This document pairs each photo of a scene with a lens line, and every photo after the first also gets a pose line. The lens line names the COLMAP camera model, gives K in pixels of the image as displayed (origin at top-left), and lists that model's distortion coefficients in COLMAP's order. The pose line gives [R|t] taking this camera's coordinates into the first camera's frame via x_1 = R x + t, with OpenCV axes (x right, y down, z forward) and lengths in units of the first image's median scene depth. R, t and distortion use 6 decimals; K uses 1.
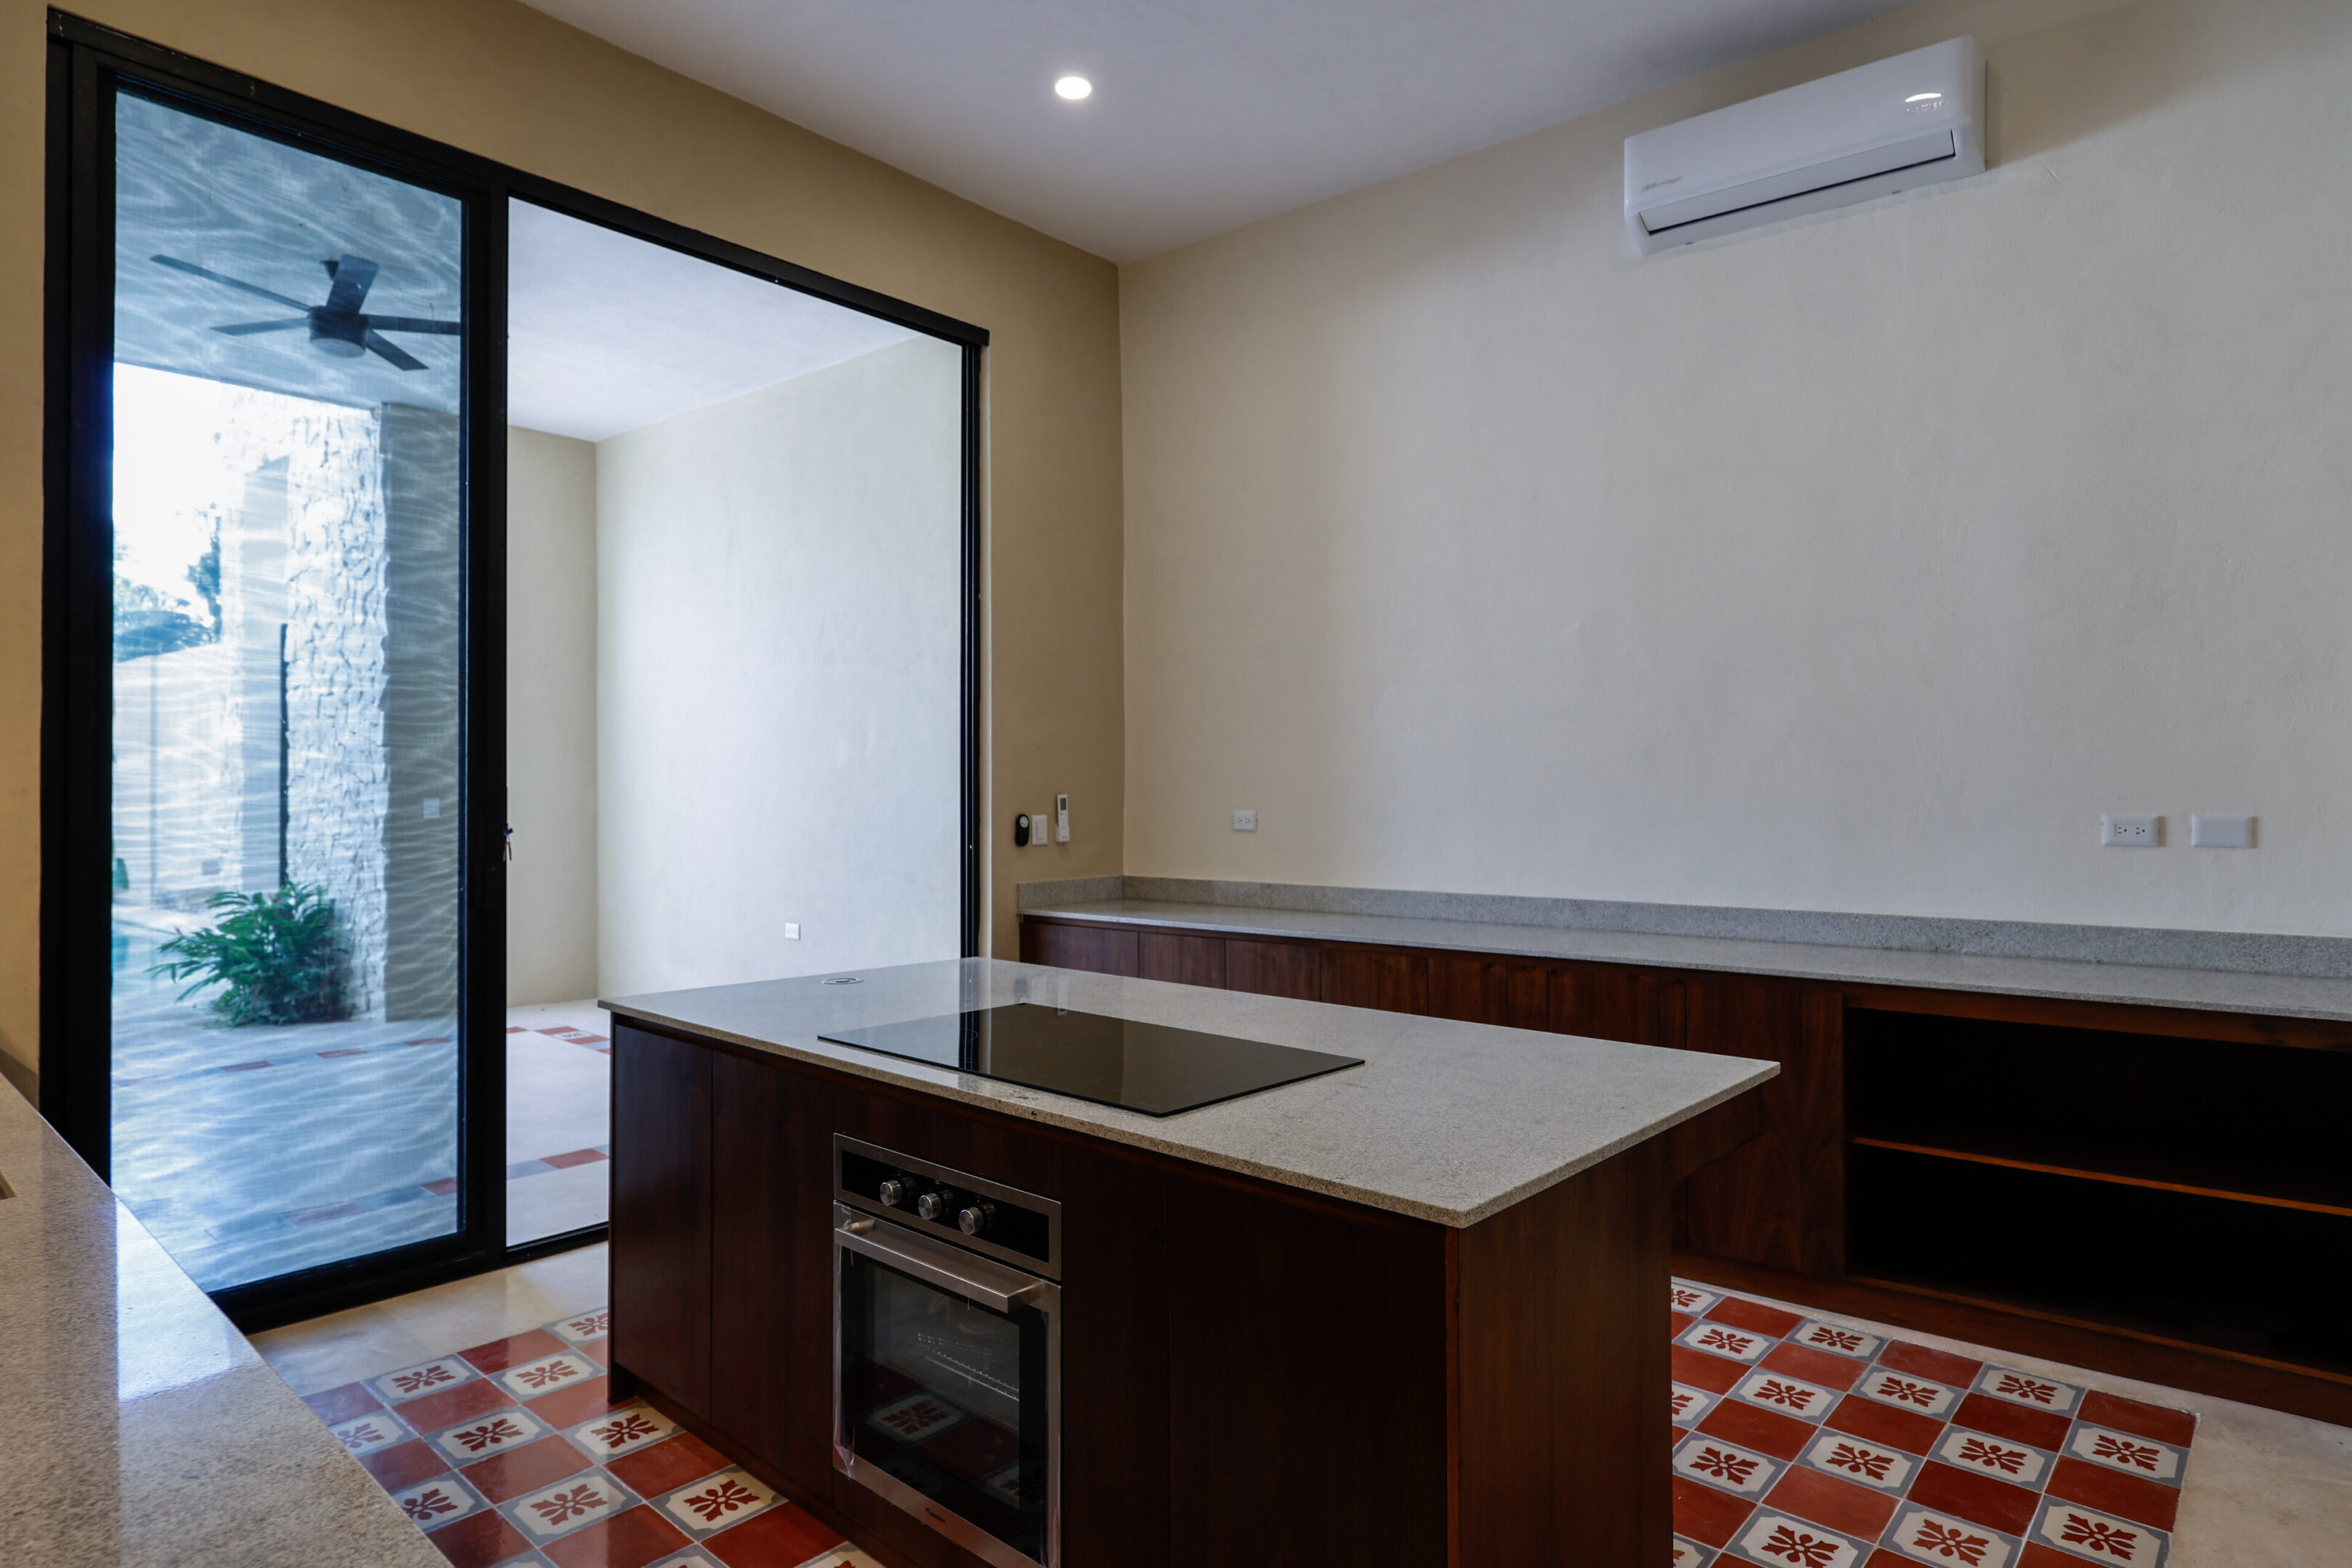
lens RADIAL K [[1289.1, 0, 1176.0], [0, 1289.1, 784.0], [0, 0, 1]] dist [0.004202, -0.000453]
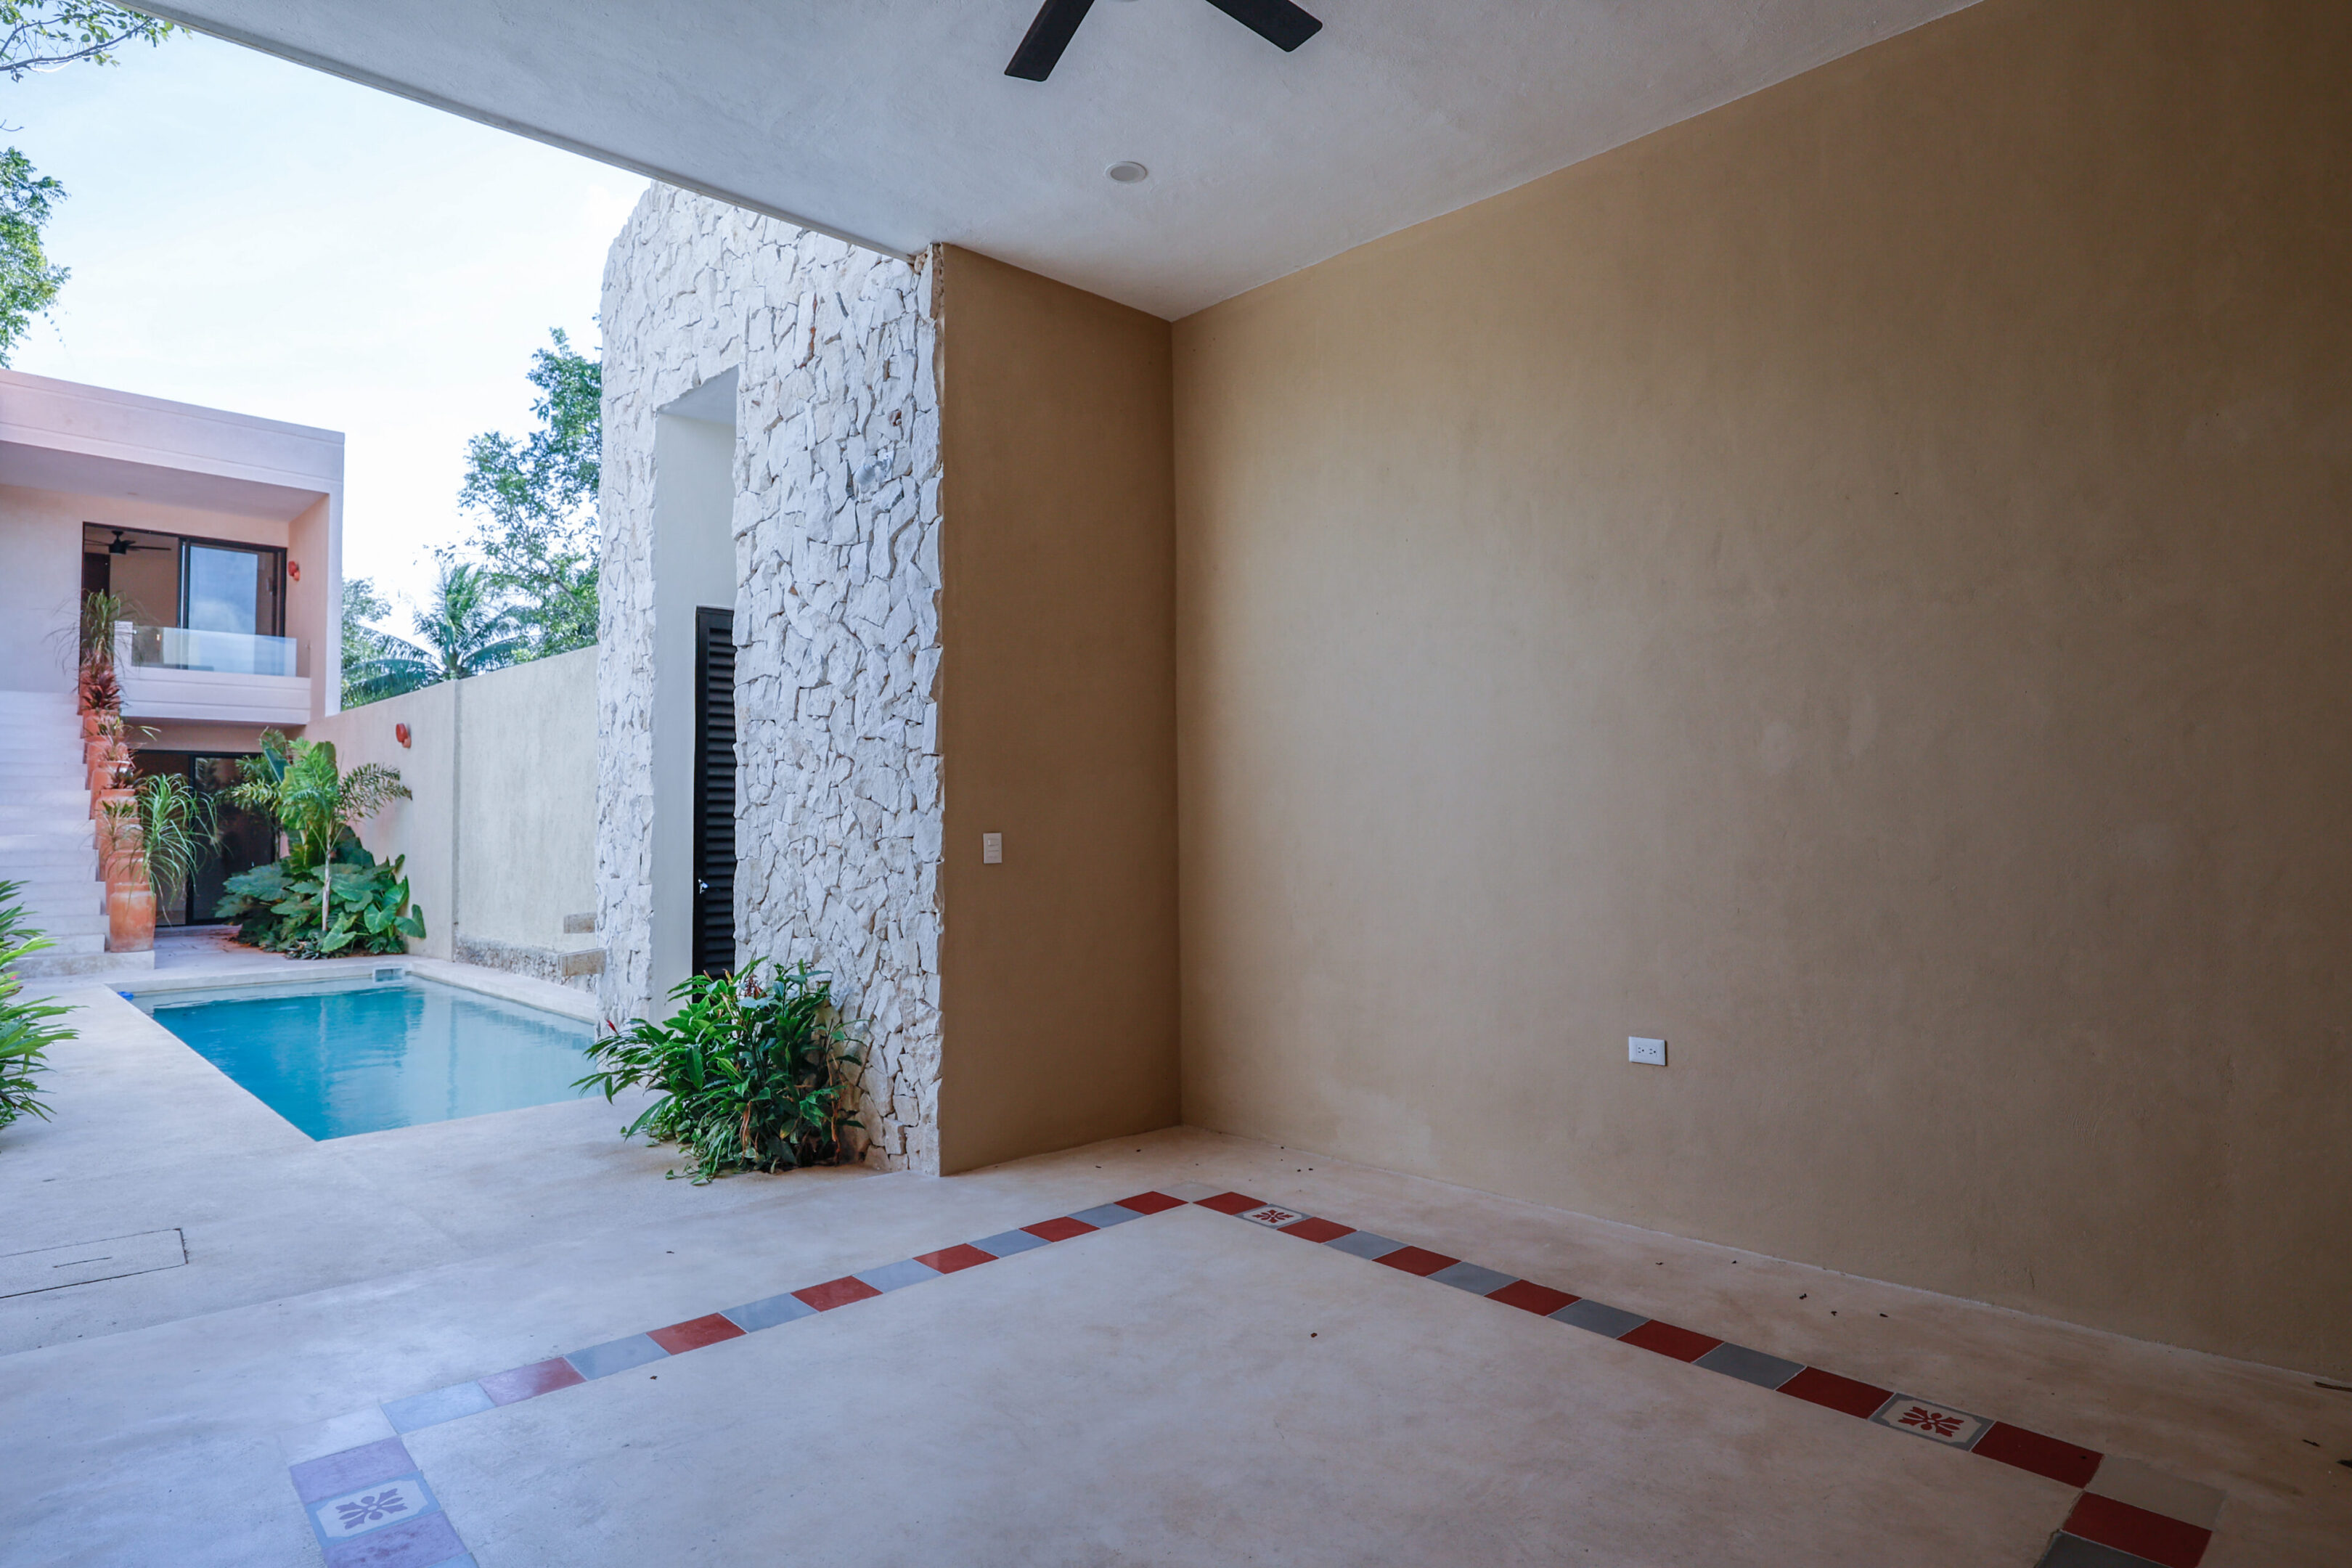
lens RADIAL K [[1233.3, 0, 1176.0], [0, 1233.3, 784.0], [0, 0, 1]] dist [0.001654, 0.000020]
pose [[0.995948, -0.010298, -0.089337, -0.409285], [0.007787, 0.999566, -0.028405, 0.004204], [0.089591, 0.027595, 0.995596, 0.359952]]
